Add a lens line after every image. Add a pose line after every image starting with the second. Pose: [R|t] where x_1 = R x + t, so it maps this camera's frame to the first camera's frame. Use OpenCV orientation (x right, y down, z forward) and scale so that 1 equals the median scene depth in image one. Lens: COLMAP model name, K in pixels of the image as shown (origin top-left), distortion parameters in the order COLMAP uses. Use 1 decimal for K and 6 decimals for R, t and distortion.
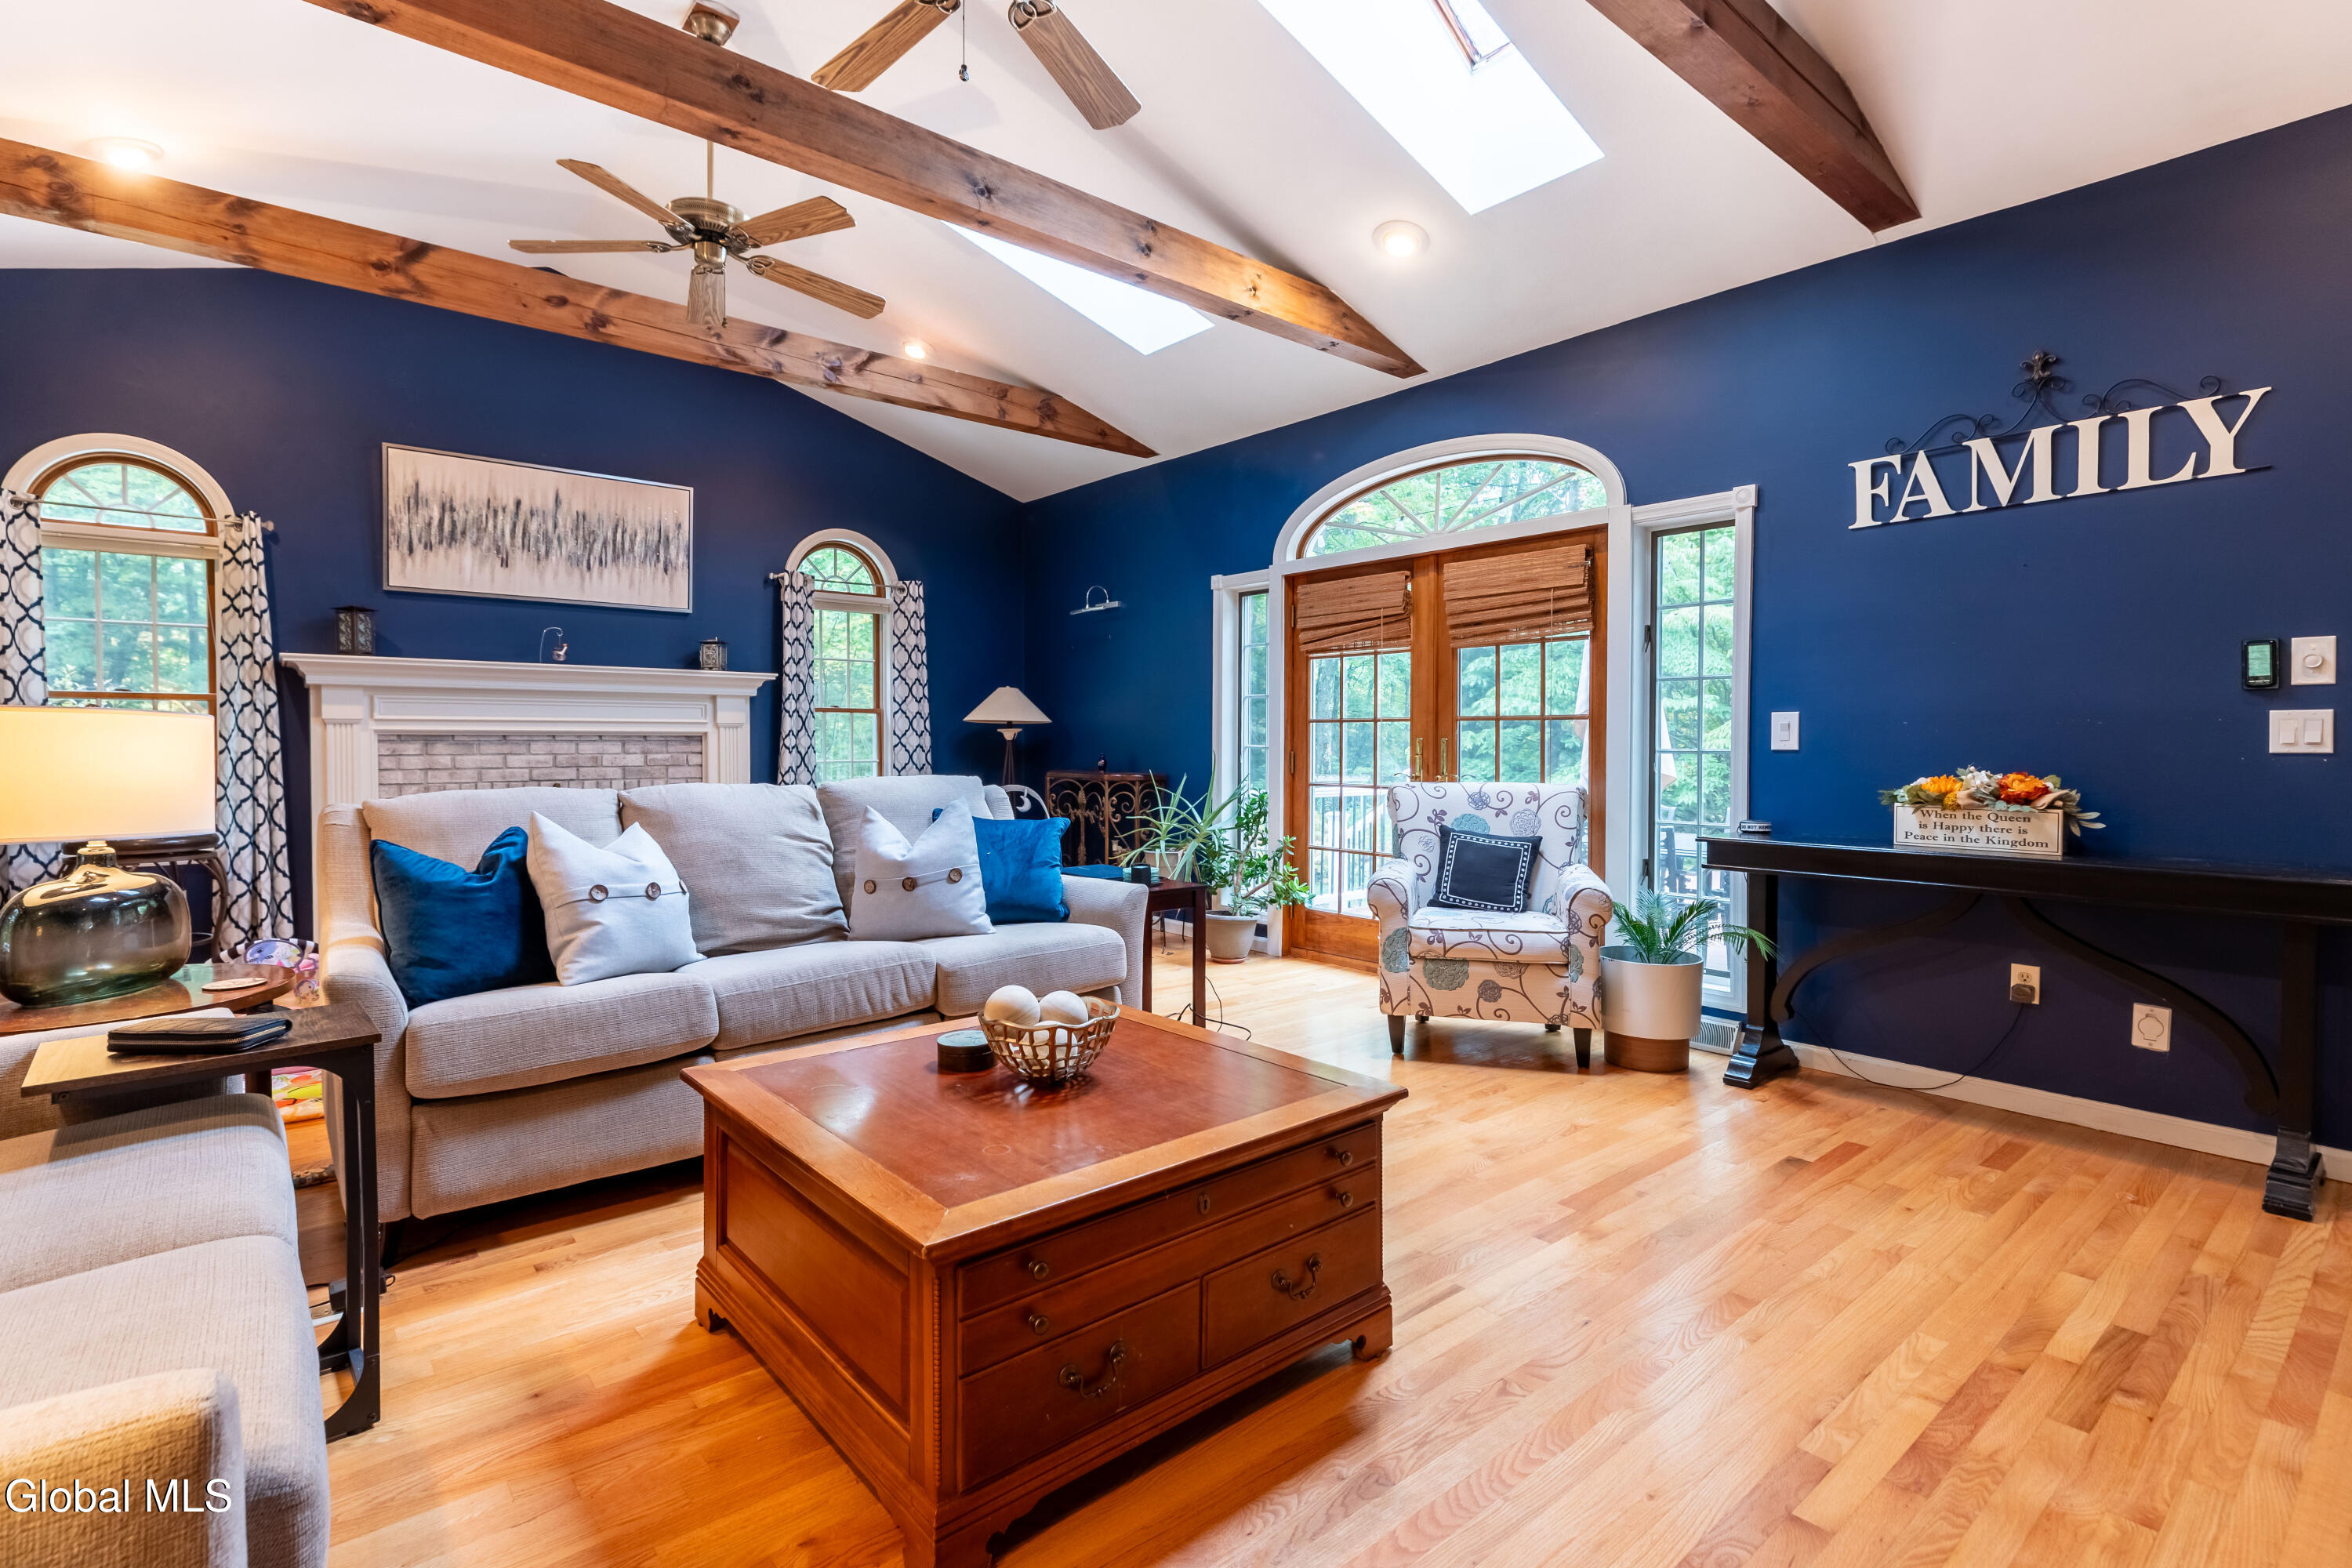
lens RADIAL K [[1082.8, 0, 1173.2], [0, 1082.8, 754.1], [0, 0, 1]] dist [0.000178, 0.000070]
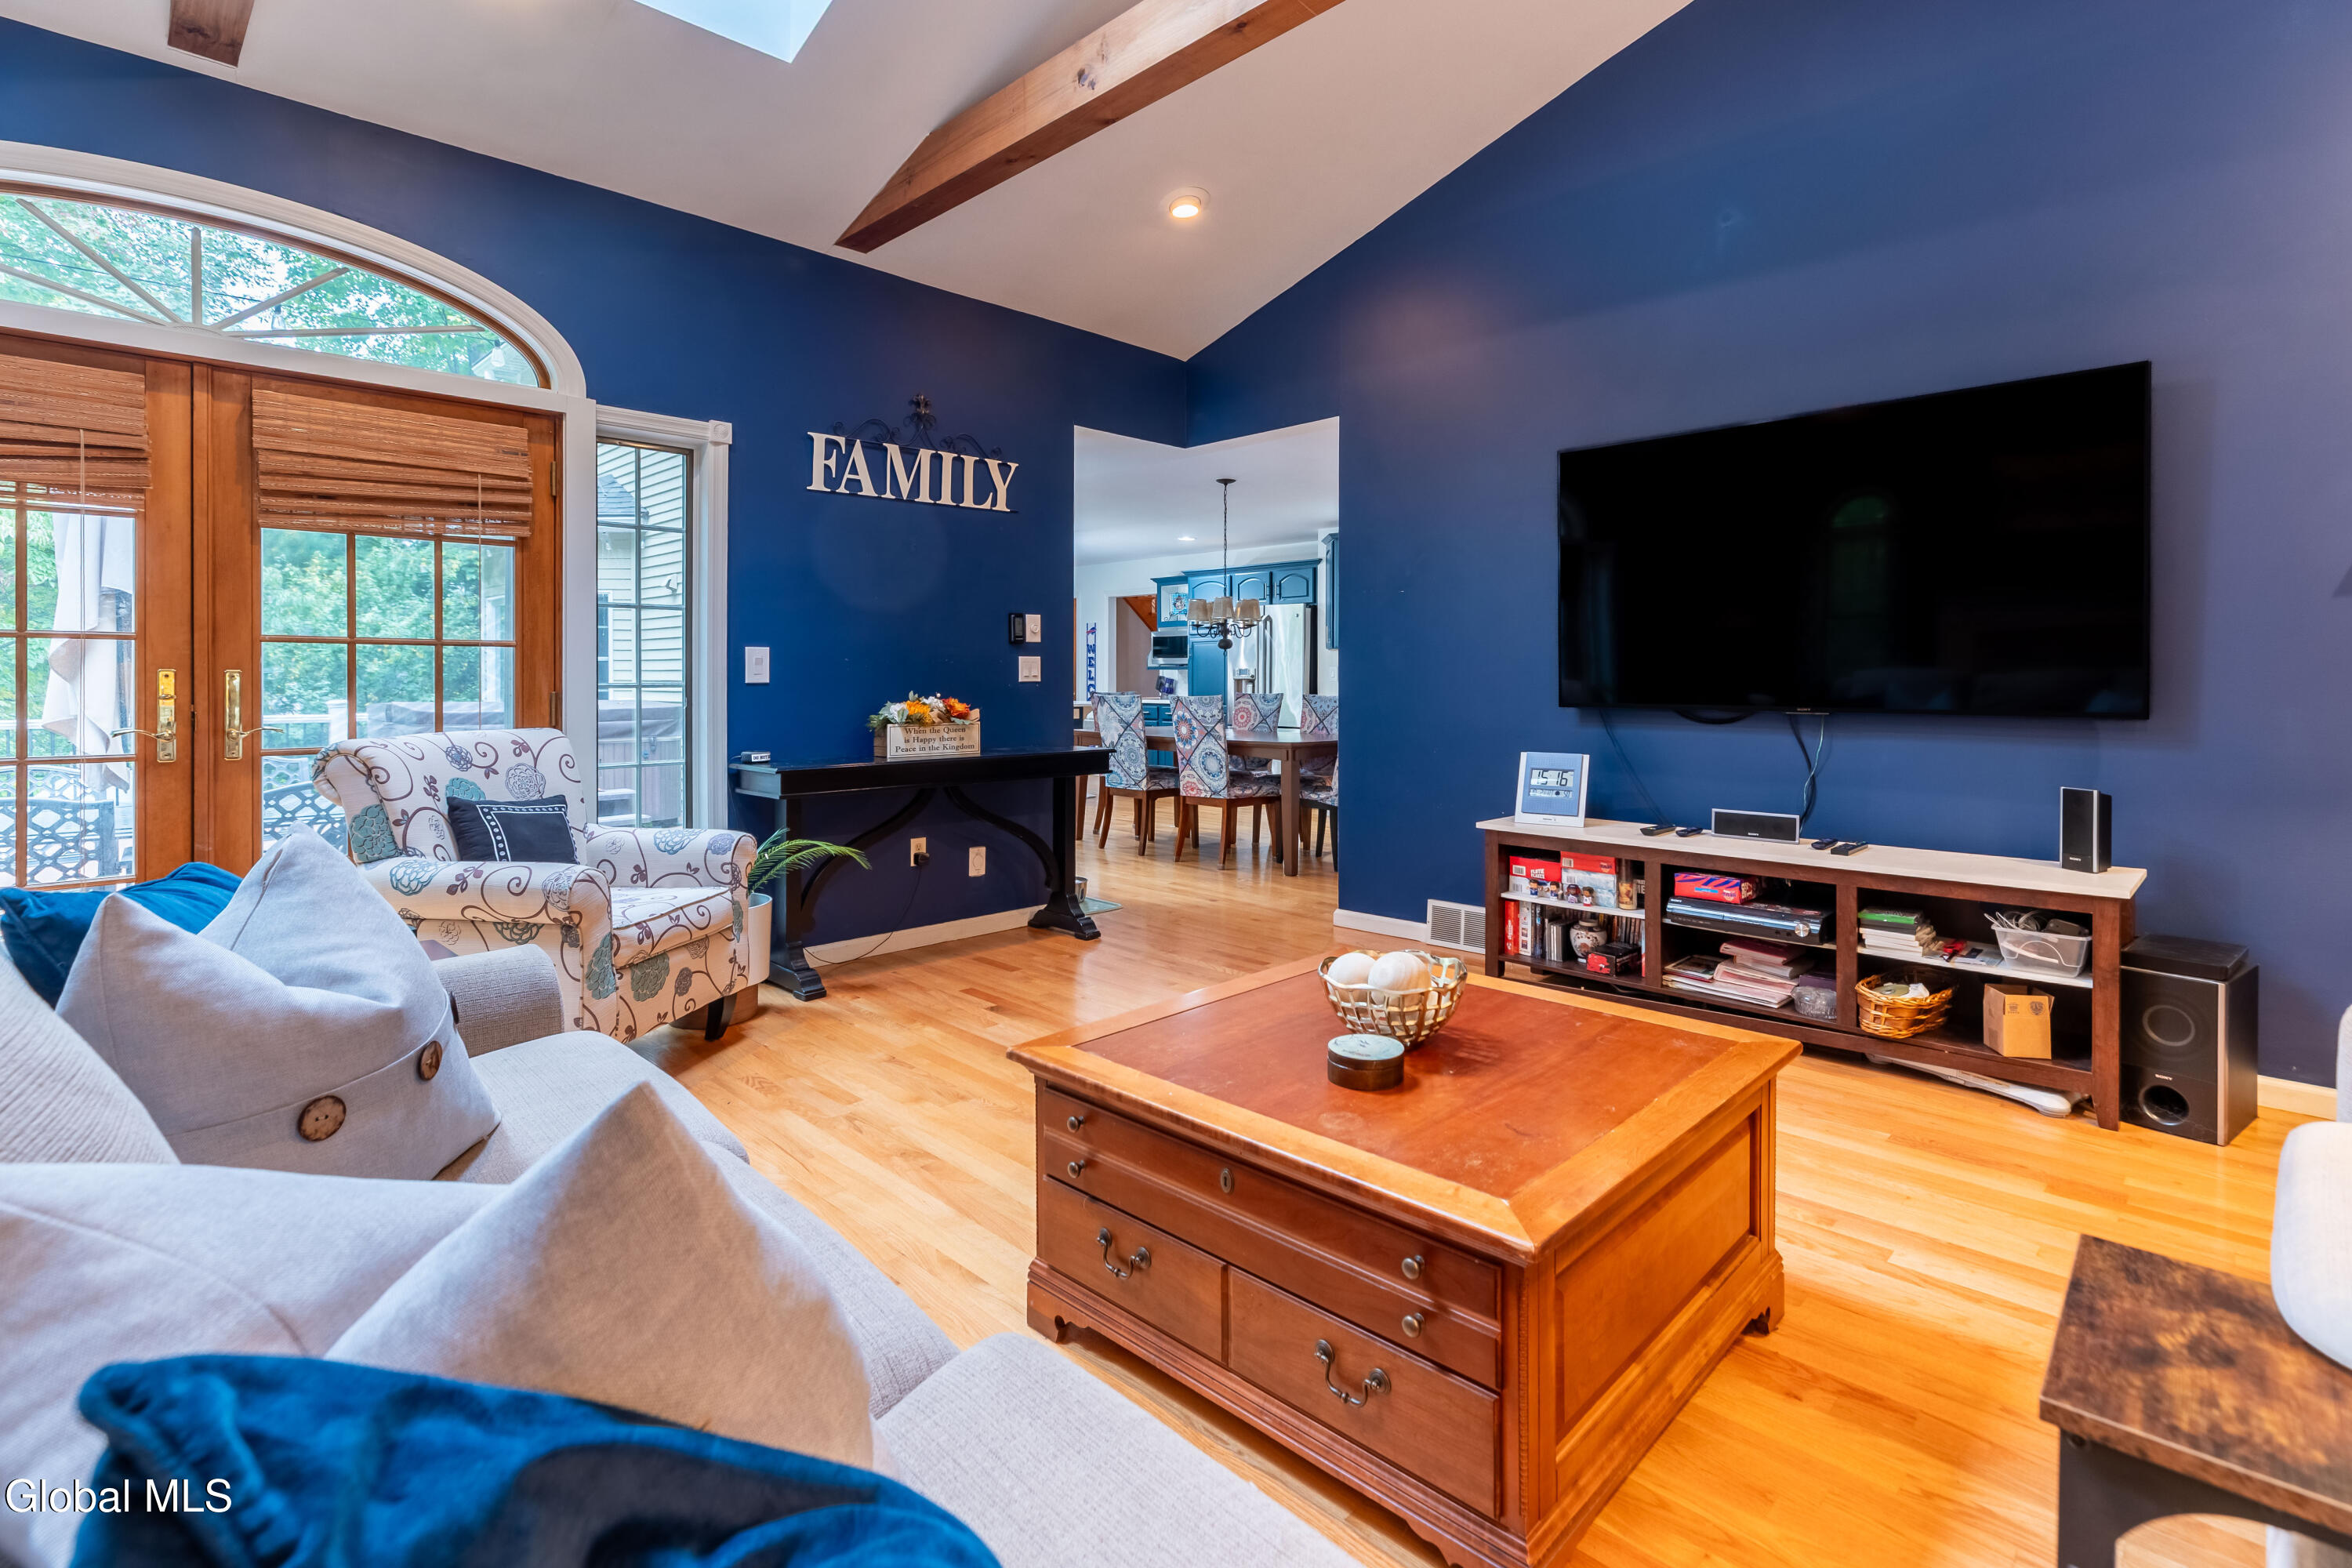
lens RADIAL K [[1131.2, 0, 1174.3], [0, 1131.2, 680.5], [0, 0, 1]] dist [0.001210, 0.000089]
pose [[-0.090353, -0.007886, 0.995879, -0.617958], [0.008371, 0.999927, 0.008677, -0.013080], [-0.995875, 0.009120, -0.090280, 0.742123]]
